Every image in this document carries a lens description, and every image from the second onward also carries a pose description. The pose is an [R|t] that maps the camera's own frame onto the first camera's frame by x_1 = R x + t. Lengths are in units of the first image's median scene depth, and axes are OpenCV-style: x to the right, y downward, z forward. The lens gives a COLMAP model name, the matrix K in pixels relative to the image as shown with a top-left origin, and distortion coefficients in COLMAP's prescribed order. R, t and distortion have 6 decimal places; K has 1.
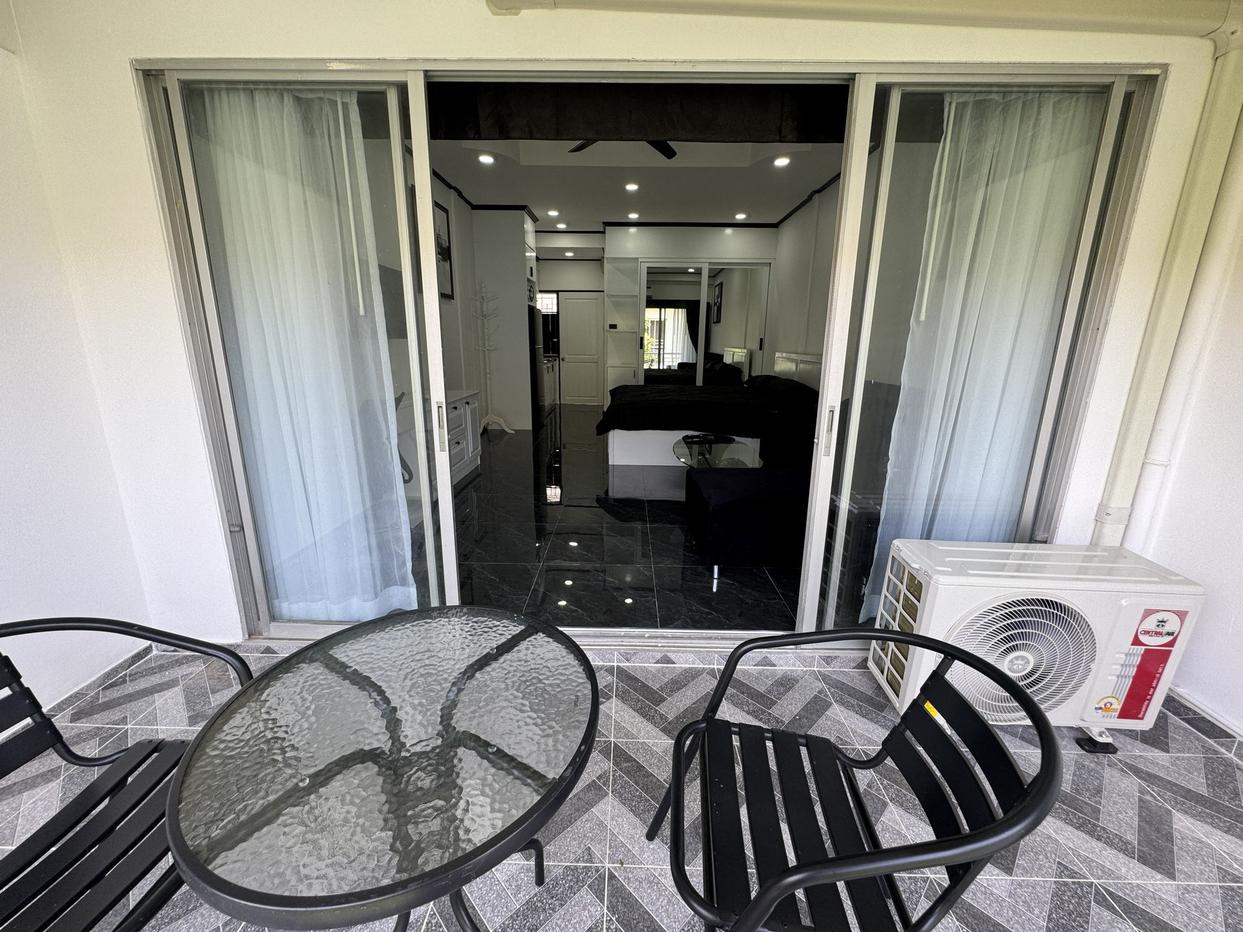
lens RADIAL K [[516.8, 0, 627.3], [0, 516.8, 461.9], [0, 0, 1]] dist [-0.002381, -0.000055]
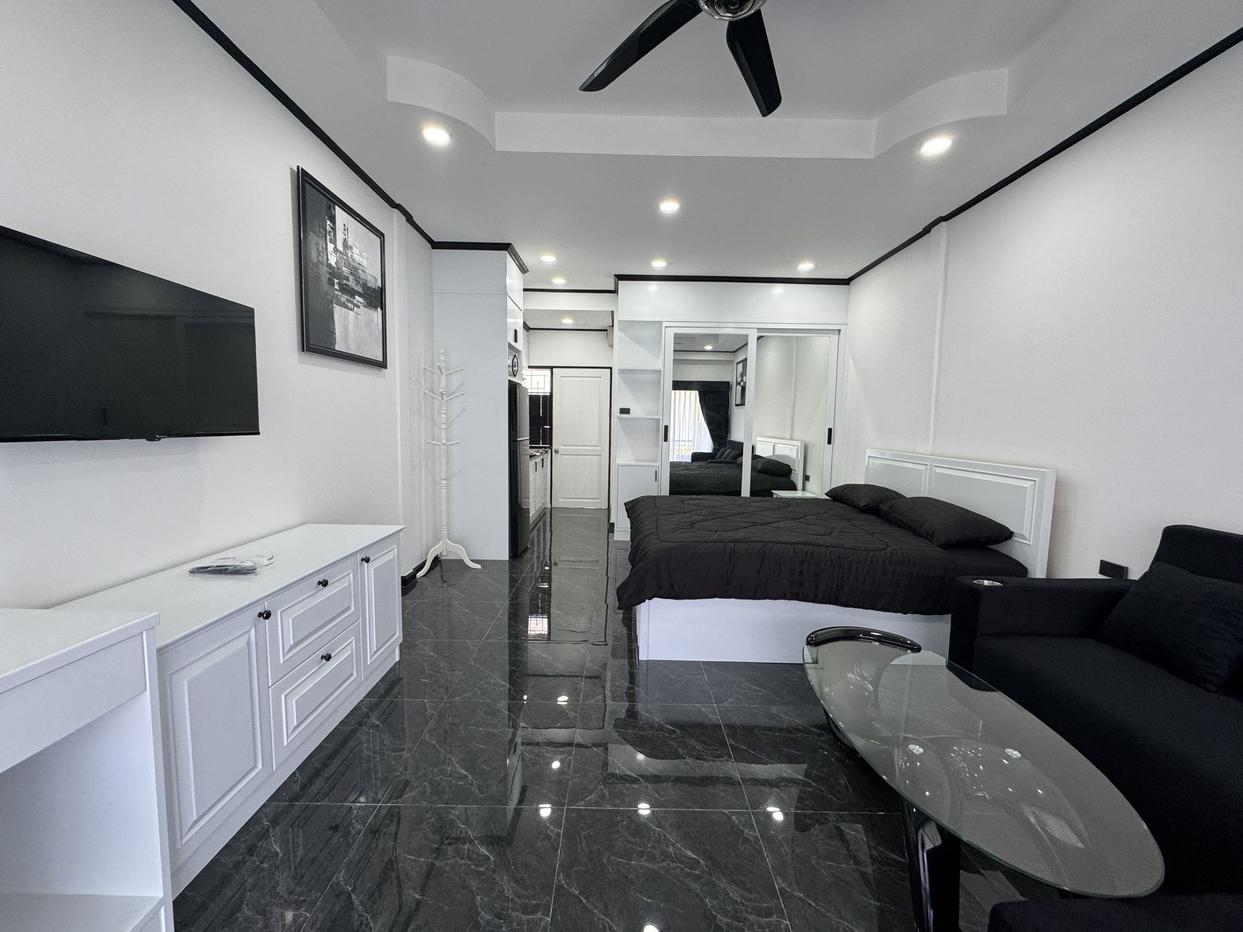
lens RADIAL K [[516.8, 0, 627.3], [0, 516.8, 461.9], [0, 0, 1]] dist [-0.002381, -0.000055]
pose [[0.999830, 0.006426, 0.017263, -0.038585], [-0.003682, 0.987990, -0.154472, -0.078783], [-0.018049, 0.154382, 0.987846, 0.290568]]
